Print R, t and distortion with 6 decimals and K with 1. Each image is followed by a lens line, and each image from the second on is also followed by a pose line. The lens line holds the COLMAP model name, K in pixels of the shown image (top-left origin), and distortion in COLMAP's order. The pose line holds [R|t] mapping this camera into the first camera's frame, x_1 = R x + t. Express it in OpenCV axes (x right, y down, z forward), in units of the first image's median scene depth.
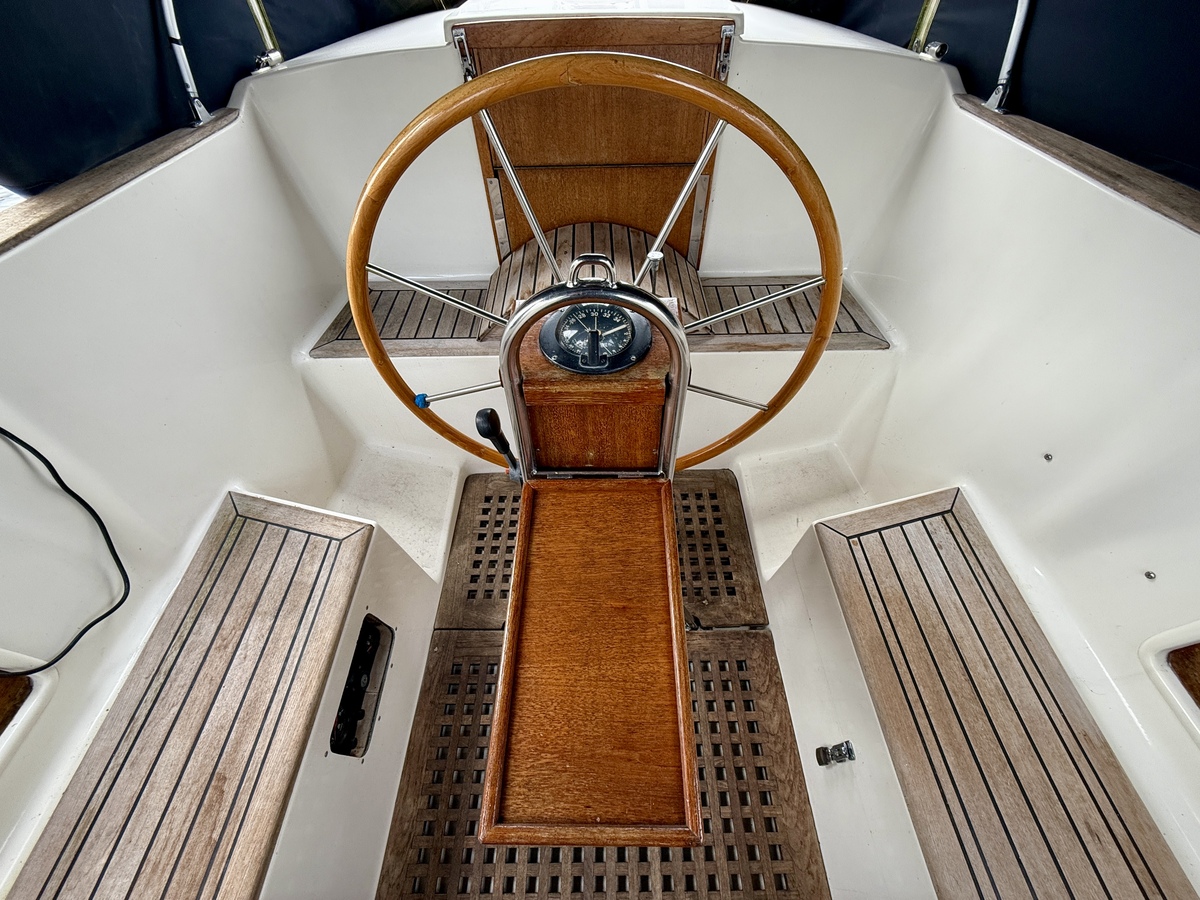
lens RADIAL K [[478.7, 0, 600.0], [0, 478.7, 450.0], [0, 0, 1]] dist [0.000024, -0.000256]
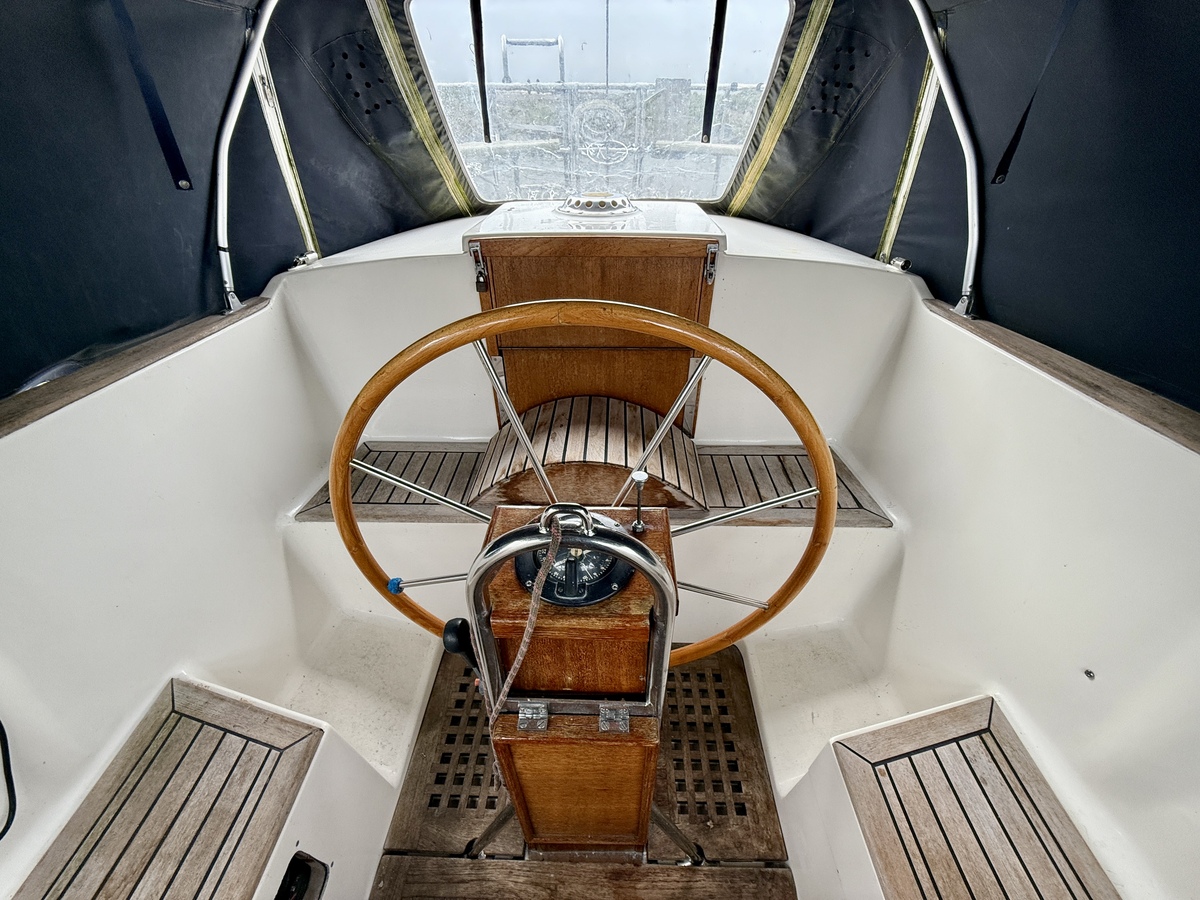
lens RADIAL K [[478.7, 0, 600.0], [0, 478.7, 450.0], [0, 0, 1]] dist [0.000024, -0.000256]
pose [[0.999632, 0.024586, -0.011506, 0.026568], [-0.026701, 0.966943, -0.253591, -0.124340], [0.004891, 0.253804, 0.967243, 0.029427]]
